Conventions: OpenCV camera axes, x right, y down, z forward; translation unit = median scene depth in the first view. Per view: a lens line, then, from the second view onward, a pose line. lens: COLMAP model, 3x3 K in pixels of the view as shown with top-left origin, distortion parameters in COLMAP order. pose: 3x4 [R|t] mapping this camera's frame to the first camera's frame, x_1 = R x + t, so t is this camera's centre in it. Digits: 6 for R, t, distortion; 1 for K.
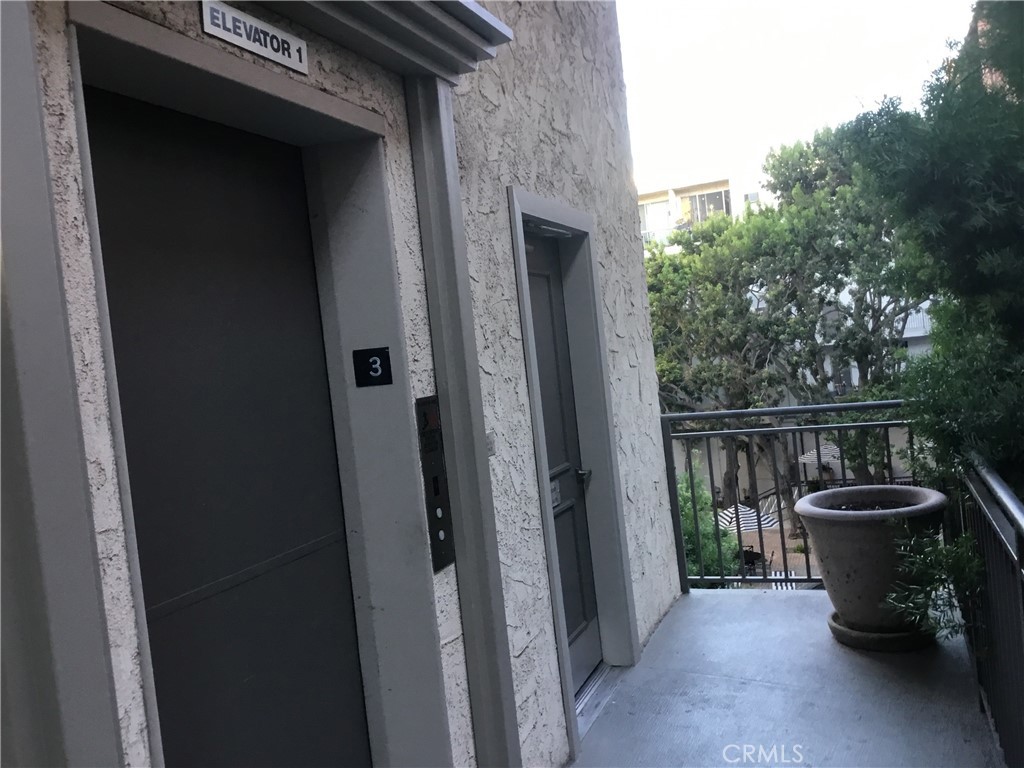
lens RADIAL K [[914.9, 0, 485.3], [0, 914.9, 380.2], [0, 0, 1]] dist [0.060965, -0.127146]
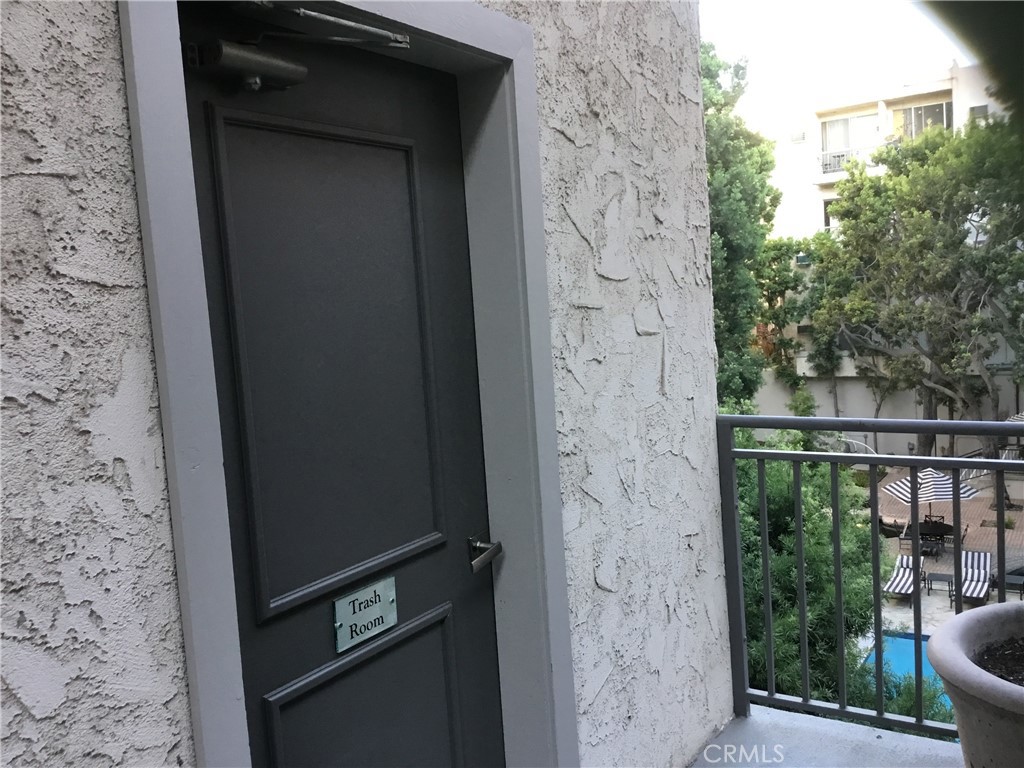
lens RADIAL K [[914.9, 0, 505.1], [0, 914.9, 383.4], [0, 0, 1]] dist [0.060965, -0.127146]
pose [[0.982155, 0.056227, -0.179470, 0.030058], [-0.040768, 0.995224, 0.088698, -0.005168], [0.183600, -0.079798, 0.979757, 0.075287]]
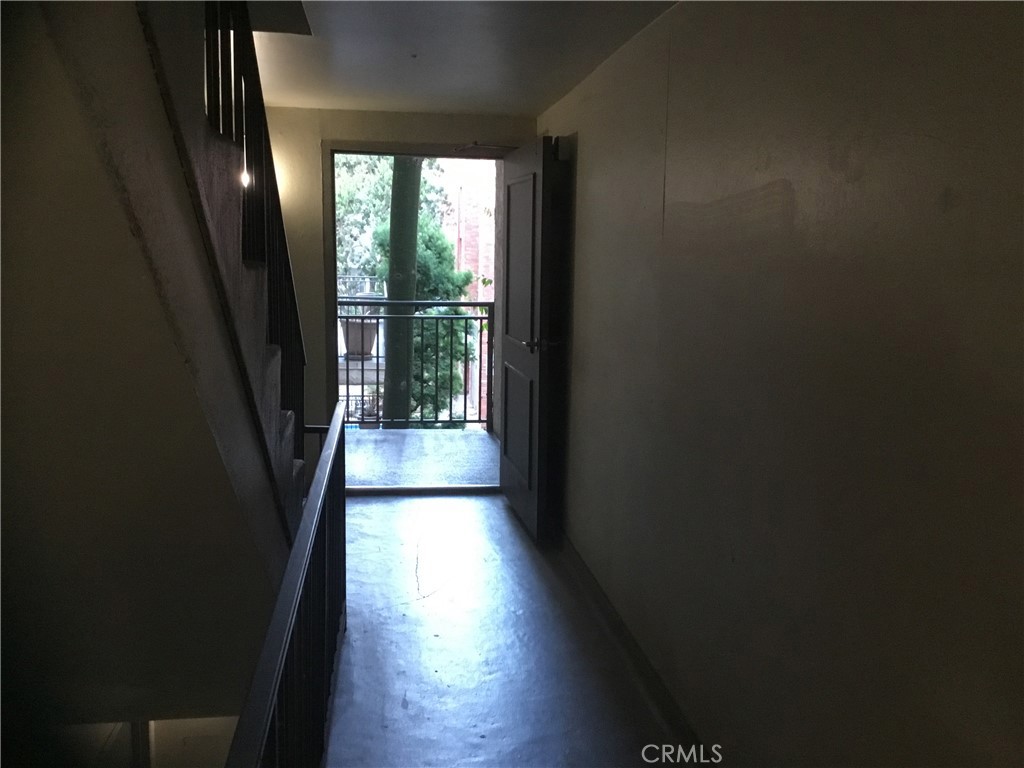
lens RADIAL K [[914.9, 0, 512.6], [0, 914.9, 382.5], [0, 0, 1]] dist [0.060965, -0.127146]
pose [[0.857729, 0.053891, 0.511270, -0.227276], [-0.099640, 0.993060, 0.062486, 0.039021], [-0.504354, -0.104539, 0.857145, -0.611665]]
